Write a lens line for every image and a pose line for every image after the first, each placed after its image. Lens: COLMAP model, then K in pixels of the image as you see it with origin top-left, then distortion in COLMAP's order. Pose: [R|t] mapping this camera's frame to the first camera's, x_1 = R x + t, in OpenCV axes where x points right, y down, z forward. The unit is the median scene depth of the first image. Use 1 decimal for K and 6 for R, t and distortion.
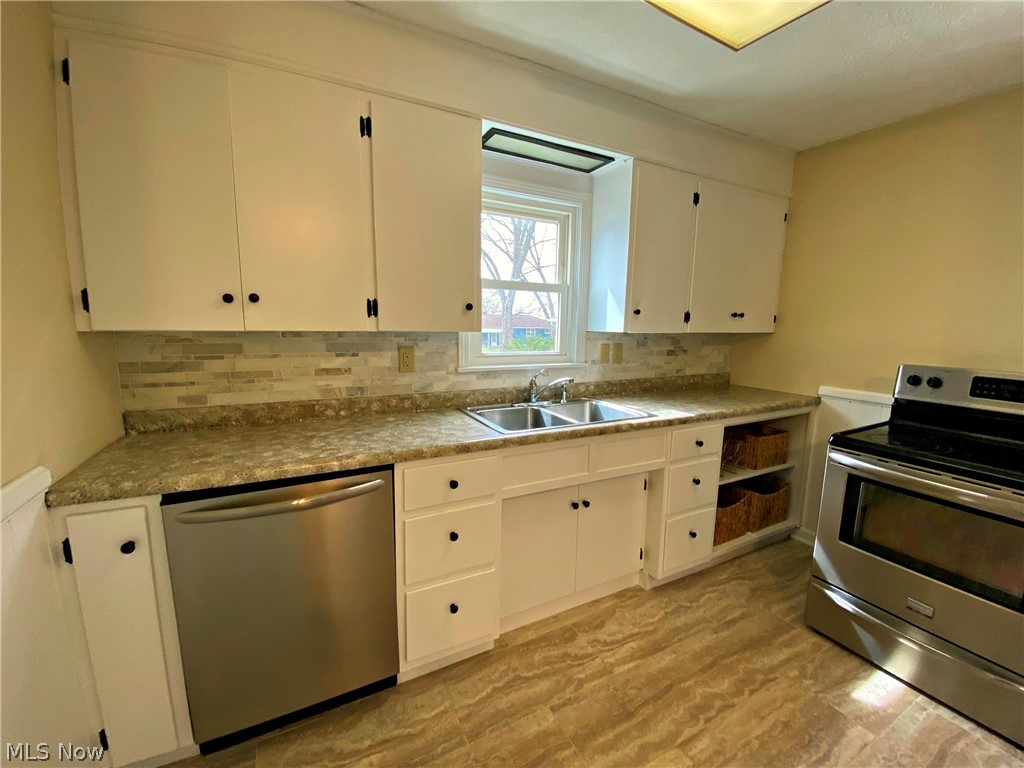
lens RADIAL K [[415.5, 0, 513.1], [0, 415.5, 384.5], [0, 0, 1]] dist [0.029307, -0.026466]
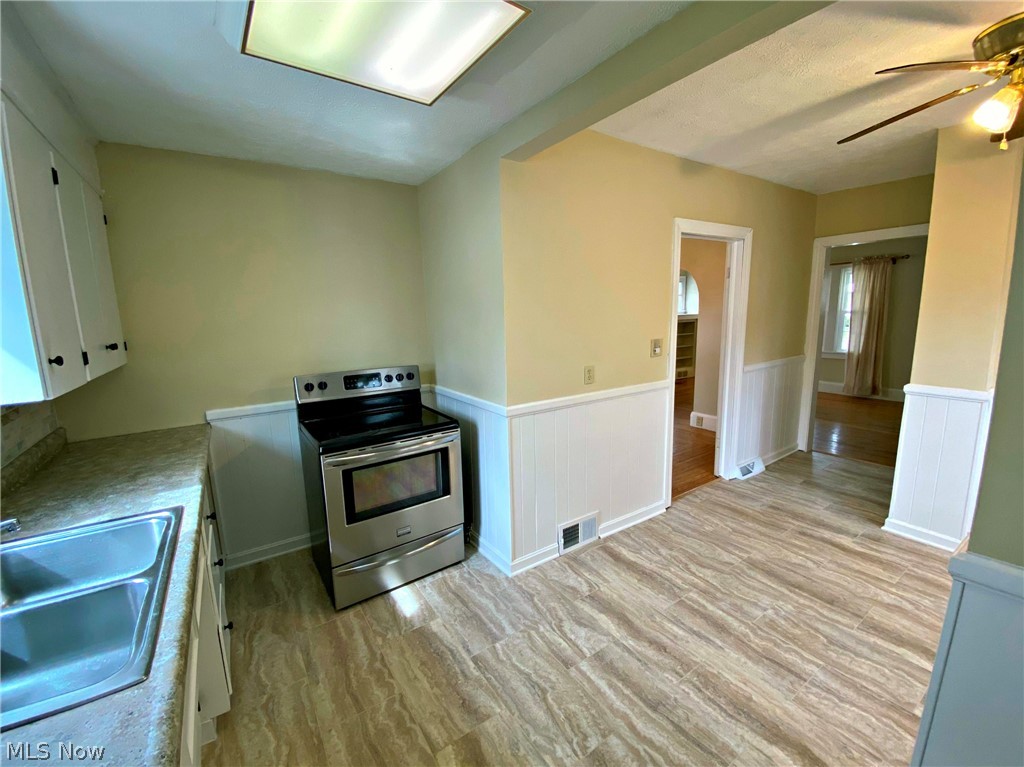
lens RADIAL K [[422.5, 0, 510.6], [0, 422.5, 385.1], [0, 0, 1]] dist [0.024149, -0.021743]
pose [[-0.115544, -0.182667, 0.976362, -0.384314], [0.168461, 0.965102, 0.200496, -0.178622], [-0.978913, 0.187645, -0.080740, 0.519137]]
